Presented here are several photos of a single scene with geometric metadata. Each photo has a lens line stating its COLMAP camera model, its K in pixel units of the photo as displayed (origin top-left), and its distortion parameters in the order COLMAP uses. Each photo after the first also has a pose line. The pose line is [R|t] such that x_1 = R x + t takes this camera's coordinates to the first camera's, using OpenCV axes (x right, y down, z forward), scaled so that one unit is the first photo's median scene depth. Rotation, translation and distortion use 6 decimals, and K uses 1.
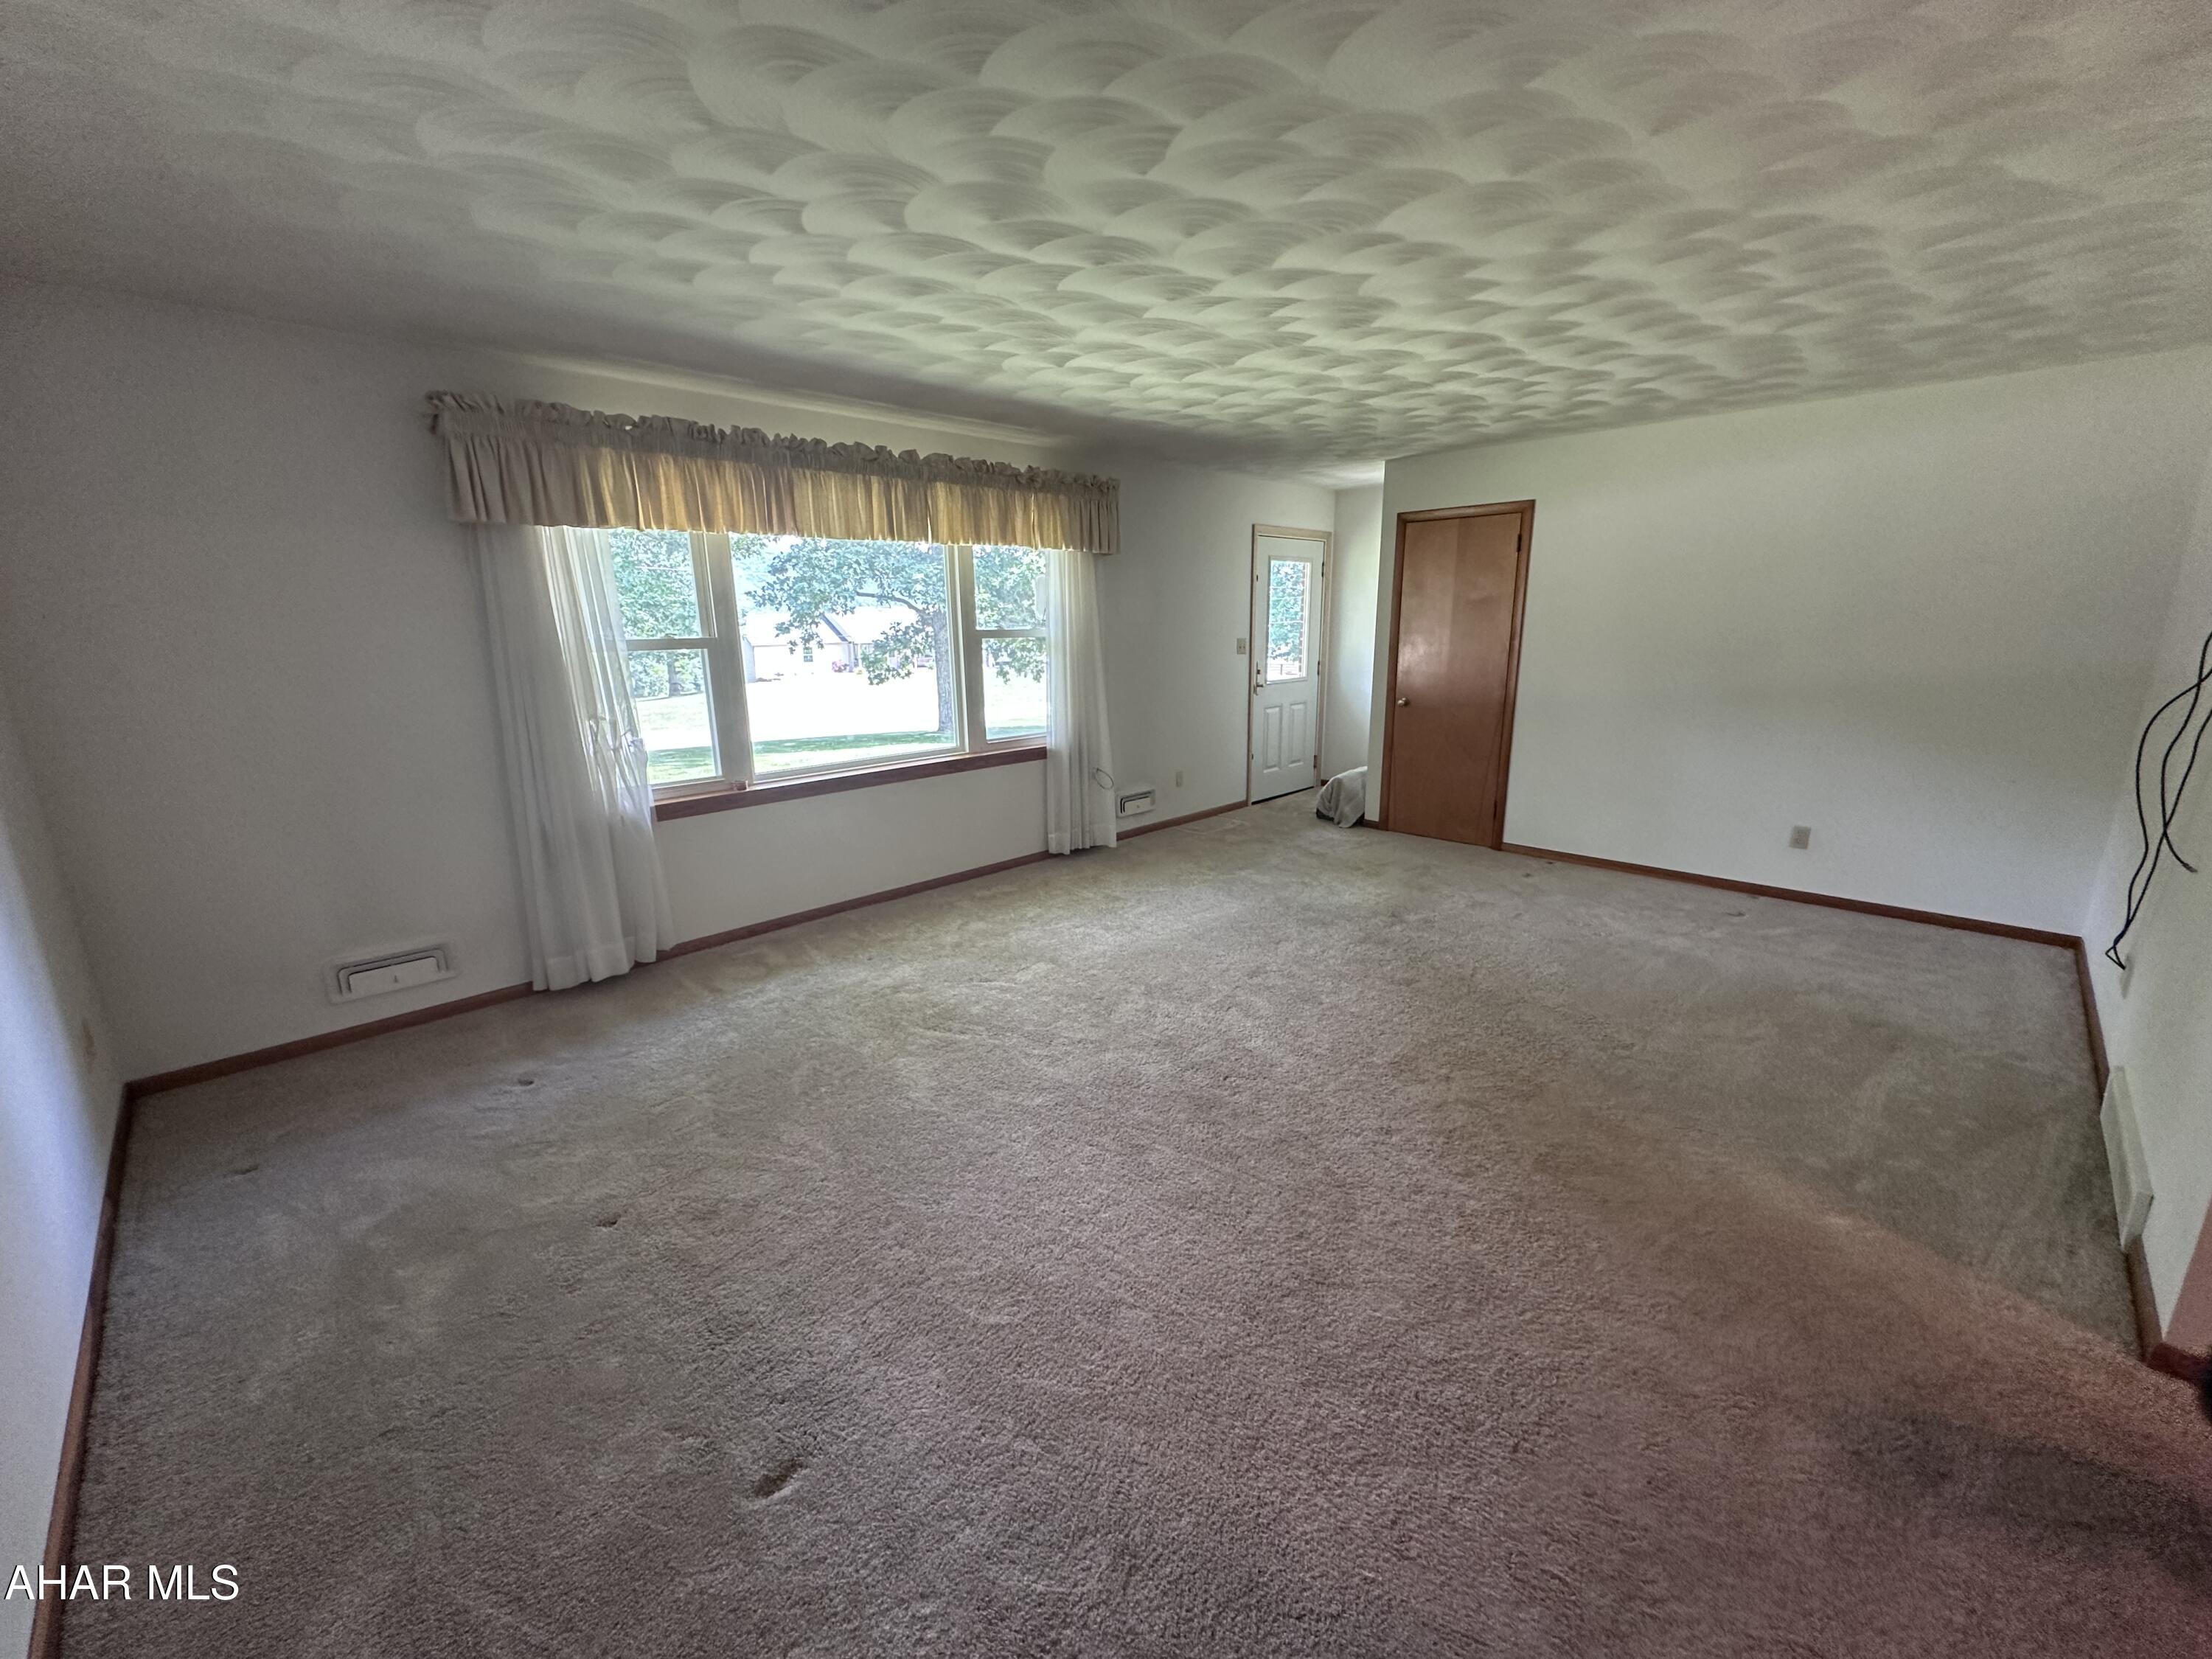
lens RADIAL K [[880.9, 0, 1105.5], [0, 880.9, 832.4], [0, 0, 1]] dist [-0.002394, 0.000225]
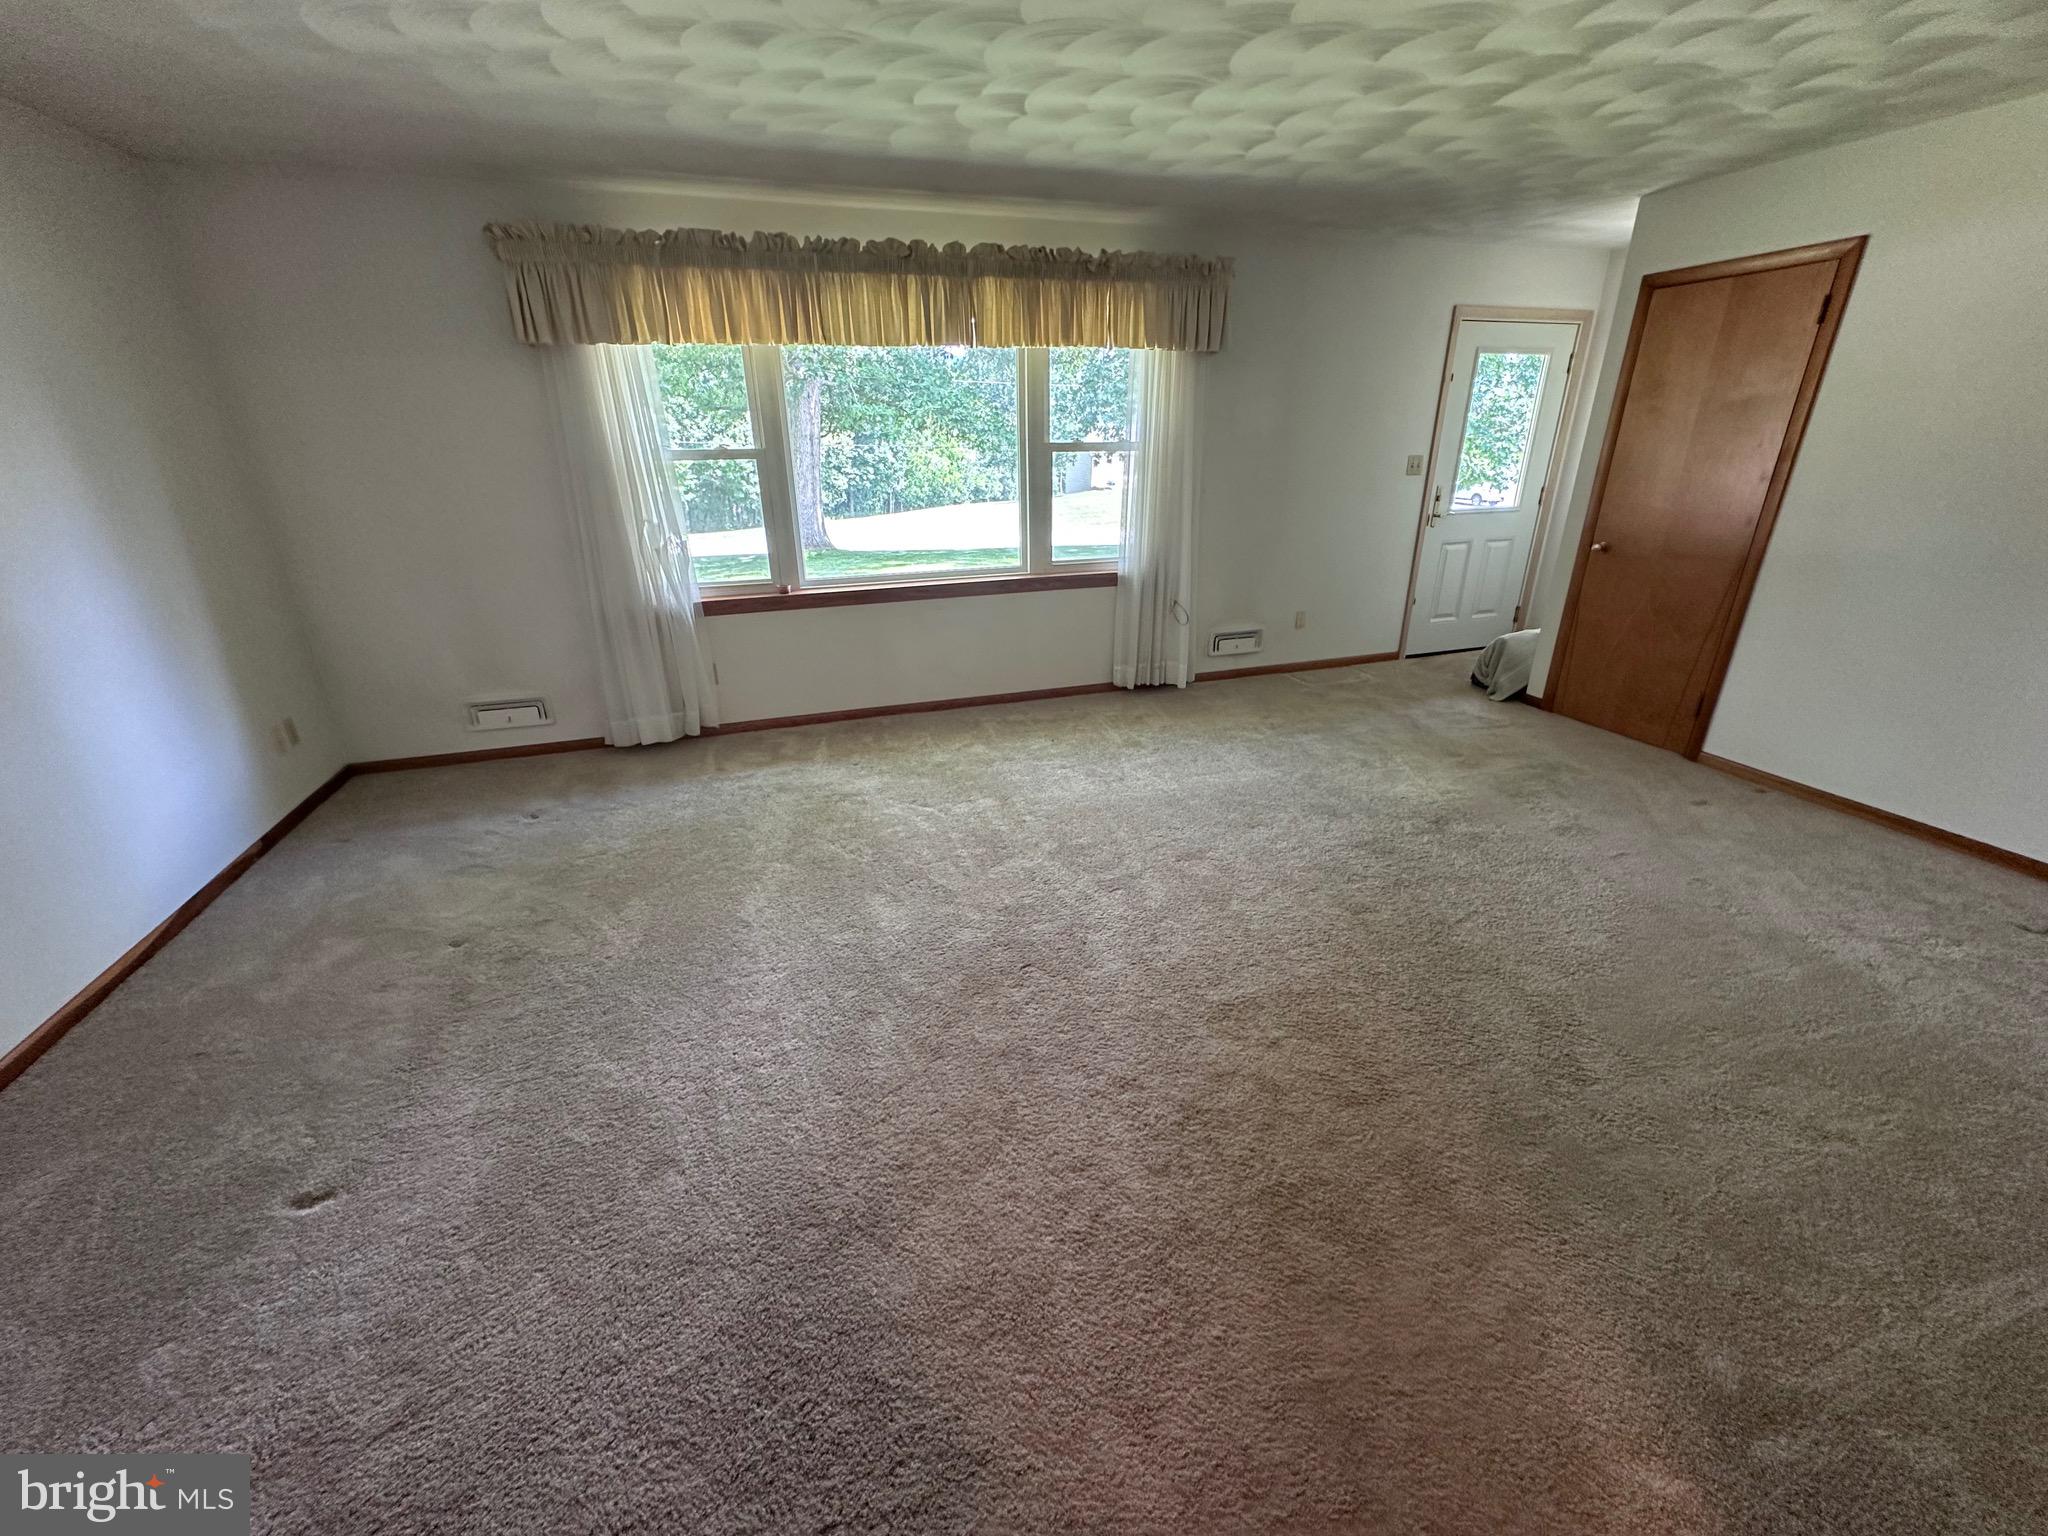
lens RADIAL K [[815.6, 0, 1023.5], [0, 815.6, 770.7], [0, 0, 1]] dist [-0.002394, 0.000225]
pose [[0.891417, 0.174793, -0.418119, 0.304295], [-0.106977, 0.977711, 0.180657, -0.045921], [0.440377, -0.116311, 0.890247, 0.188124]]
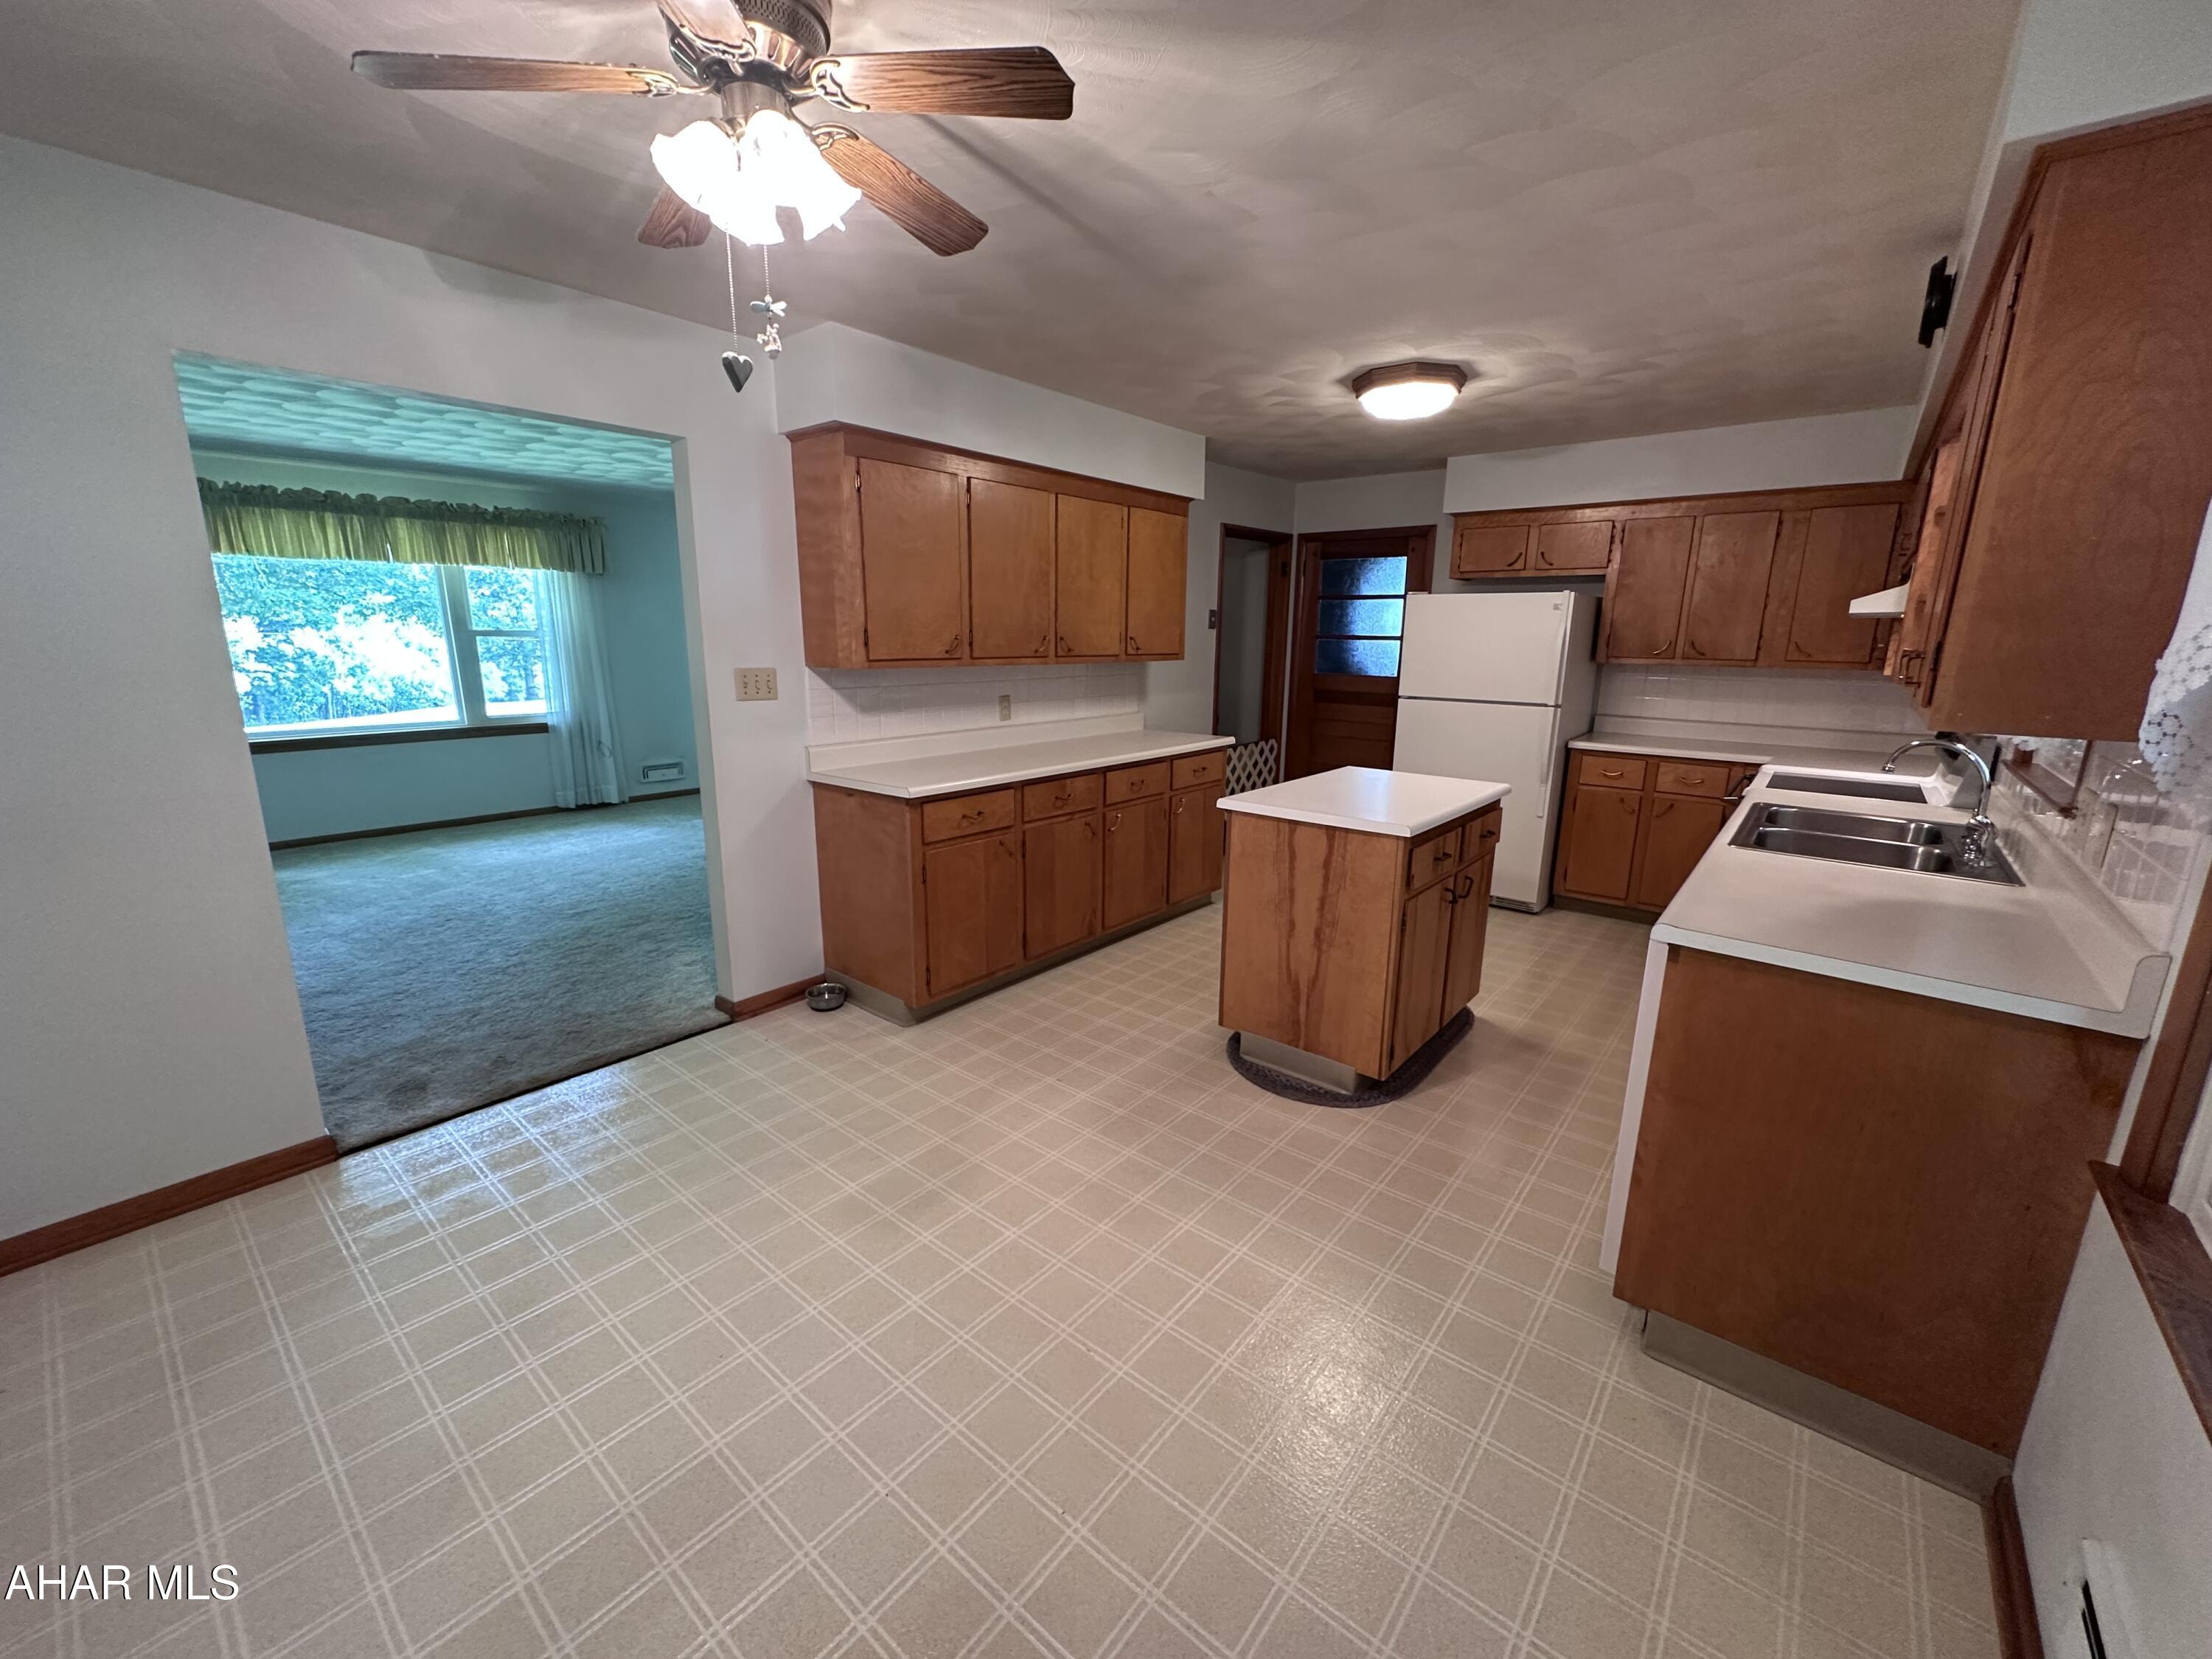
lens RADIAL K [[880.9, 0, 1105.5], [0, 880.9, 832.4], [0, 0, 1]] dist [-0.002394, 0.000225]
pose [[0.995256, 0.001904, 0.097273, 0.762222], [-0.000369, 0.999875, -0.015799, 0.101450], [-0.097291, 0.015688, 0.995132, -0.430557]]
